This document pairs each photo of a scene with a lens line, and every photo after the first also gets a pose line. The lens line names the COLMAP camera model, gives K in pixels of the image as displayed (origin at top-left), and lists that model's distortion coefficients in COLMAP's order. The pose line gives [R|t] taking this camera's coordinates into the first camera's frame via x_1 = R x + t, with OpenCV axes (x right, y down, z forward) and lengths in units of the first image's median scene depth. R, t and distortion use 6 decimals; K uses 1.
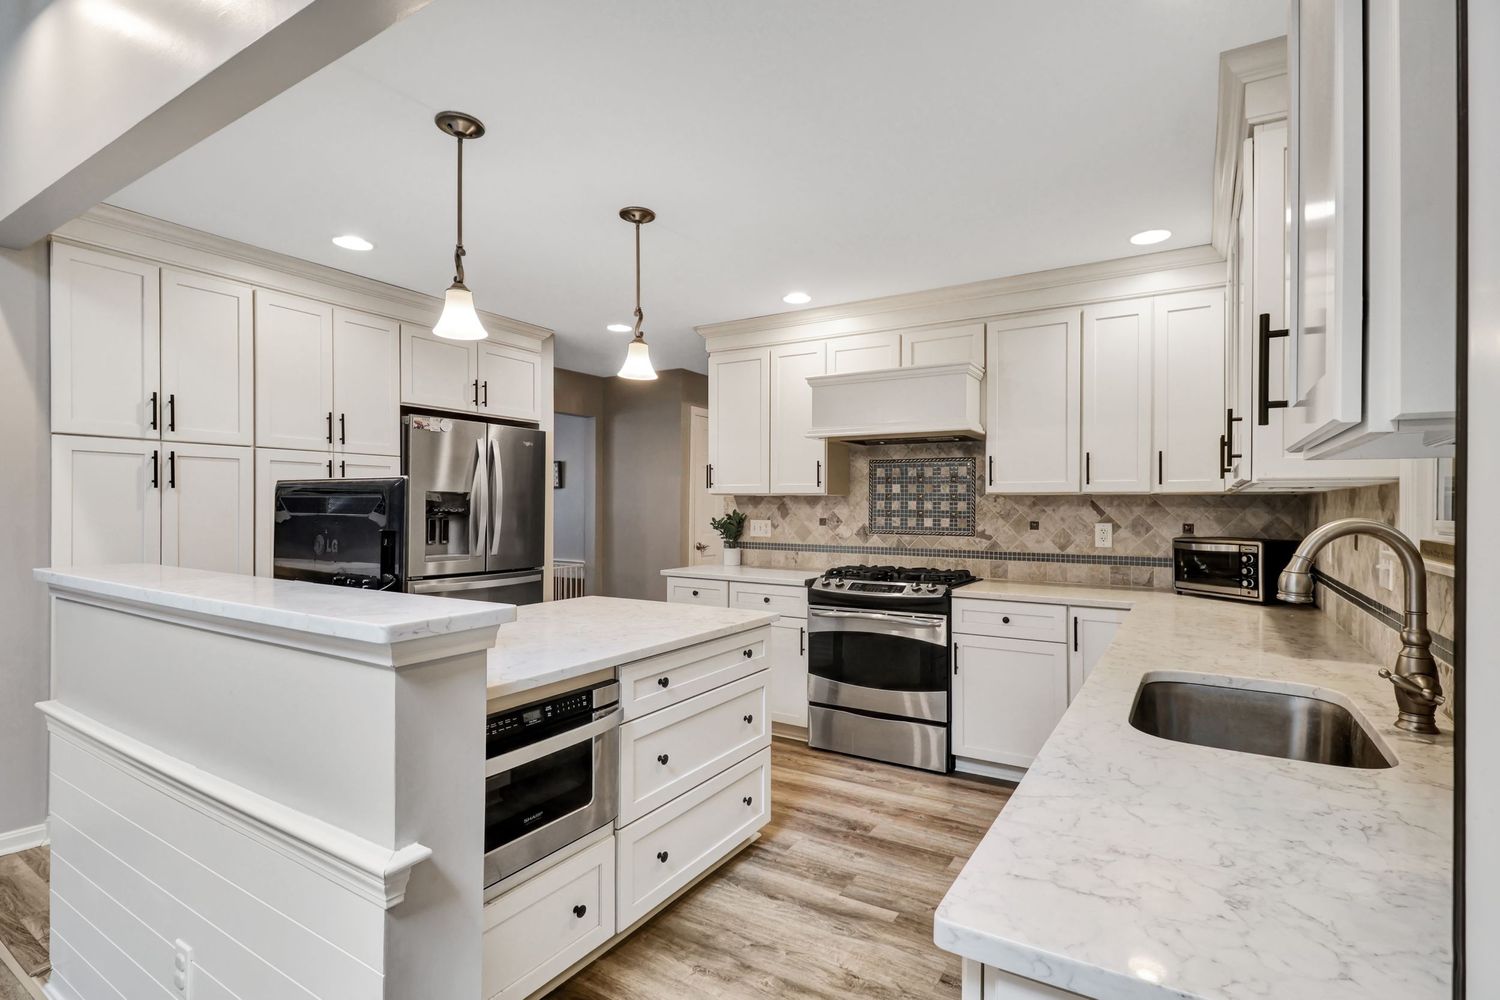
lens RADIAL K [[718.9, 0, 747.9], [0, 718.9, 506.1], [0, 0, 1]] dist [0.001981, 0.001995]
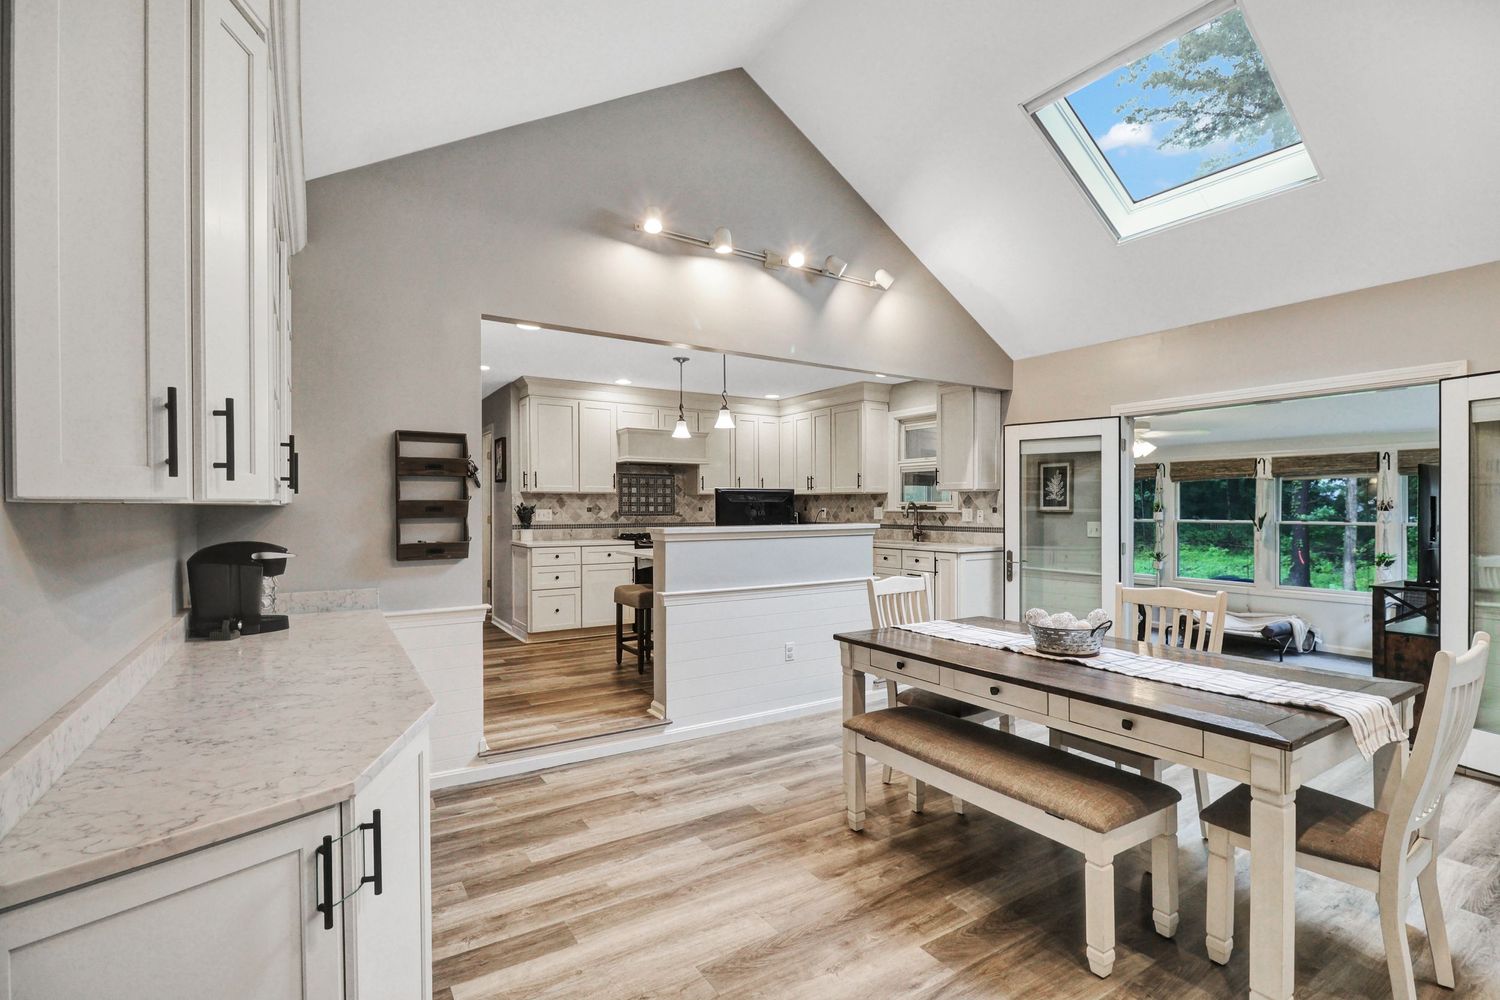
lens RADIAL K [[718.9, 0, 752.7], [0, 718.9, 504.3], [0, 0, 1]] dist [0.001981, 0.001995]
pose [[0.432598, -0.001857, 0.901585, -1.279886], [0.004538, 0.999990, -0.000118, 0.012249], [-0.901575, 0.004142, 0.432602, -0.040695]]
